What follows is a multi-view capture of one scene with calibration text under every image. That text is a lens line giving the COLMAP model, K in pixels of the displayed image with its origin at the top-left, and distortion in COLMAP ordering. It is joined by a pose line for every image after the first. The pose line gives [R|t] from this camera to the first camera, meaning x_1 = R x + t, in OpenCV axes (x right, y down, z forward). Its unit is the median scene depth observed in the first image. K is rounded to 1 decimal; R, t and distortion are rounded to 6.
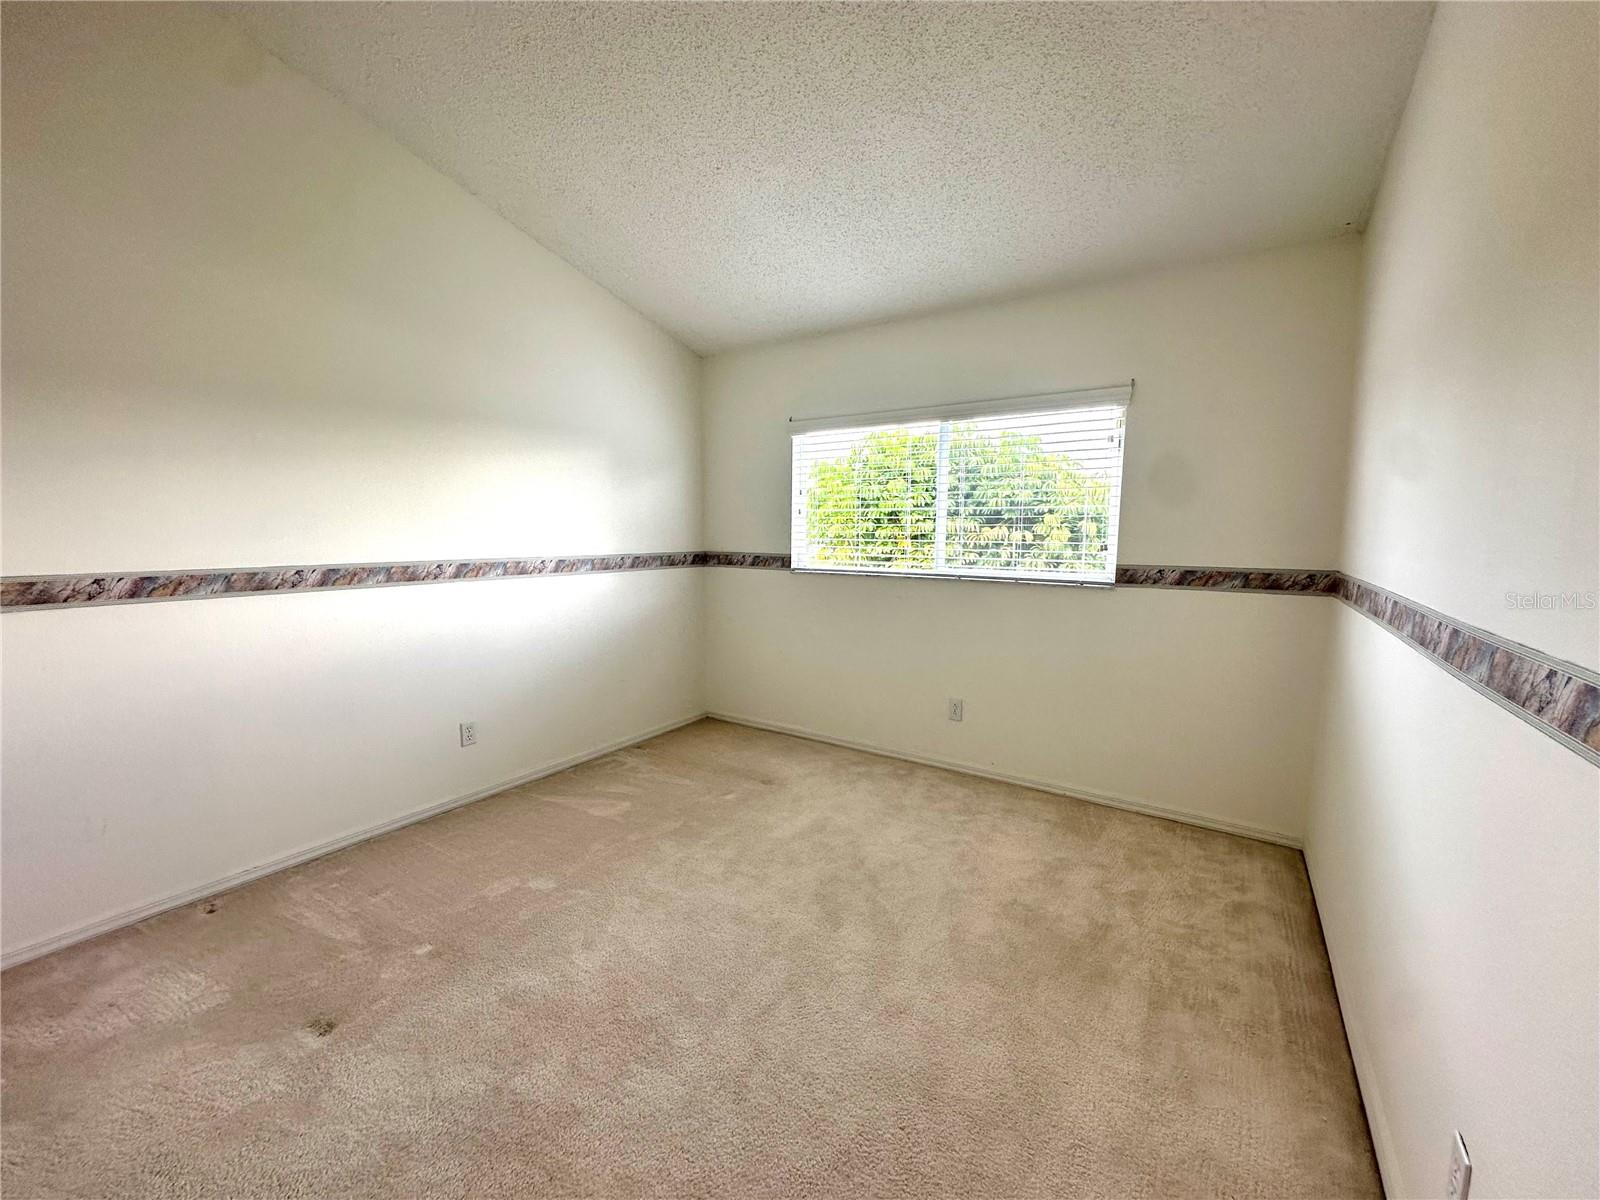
lens RADIAL K [[632.3, 0, 802.5], [0, 632.3, 588.2], [0, 0, 1]] dist [-0.005098, -0.000294]
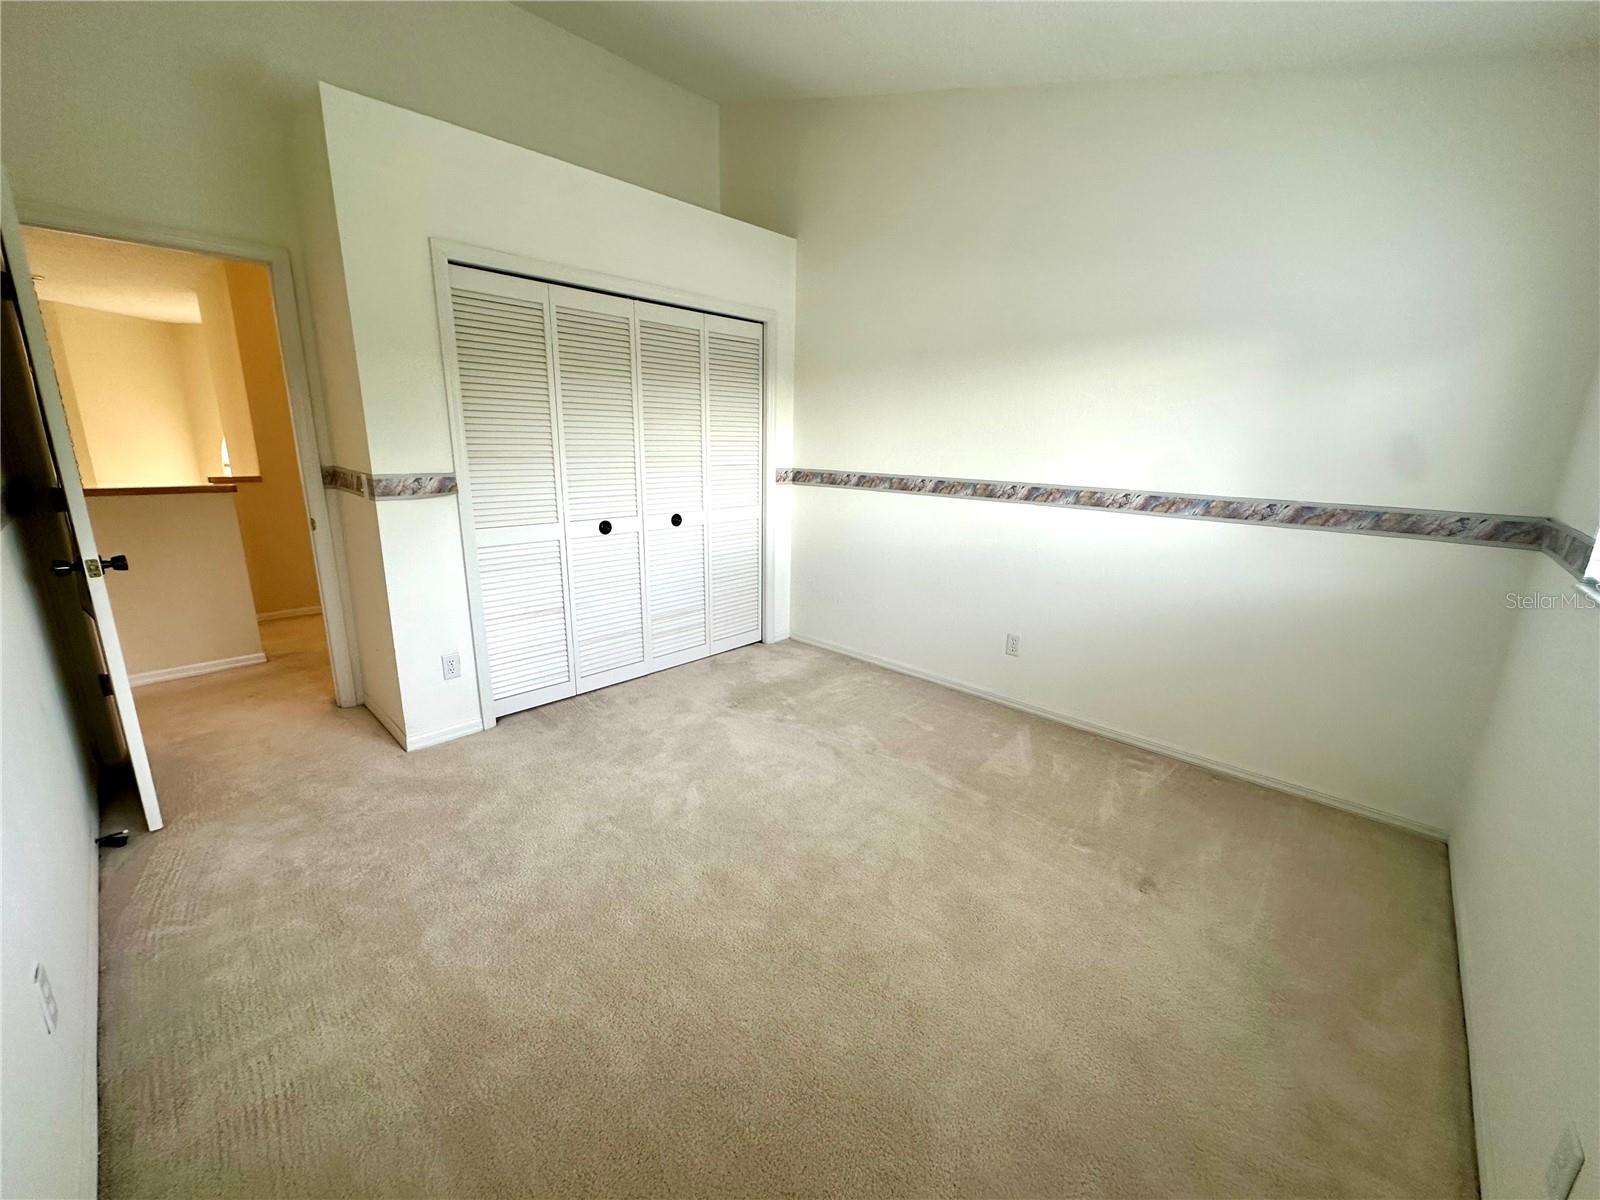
lens RADIAL K [[632.3, 0, 802.5], [0, 632.3, 588.2], [0, 0, 1]] dist [-0.005098, -0.000294]
pose [[-0.151332, 0.209943, -0.965931, 0.459023], [-0.120869, 0.965922, 0.228877, -0.057277], [0.981065, 0.151388, -0.120799, 0.630095]]
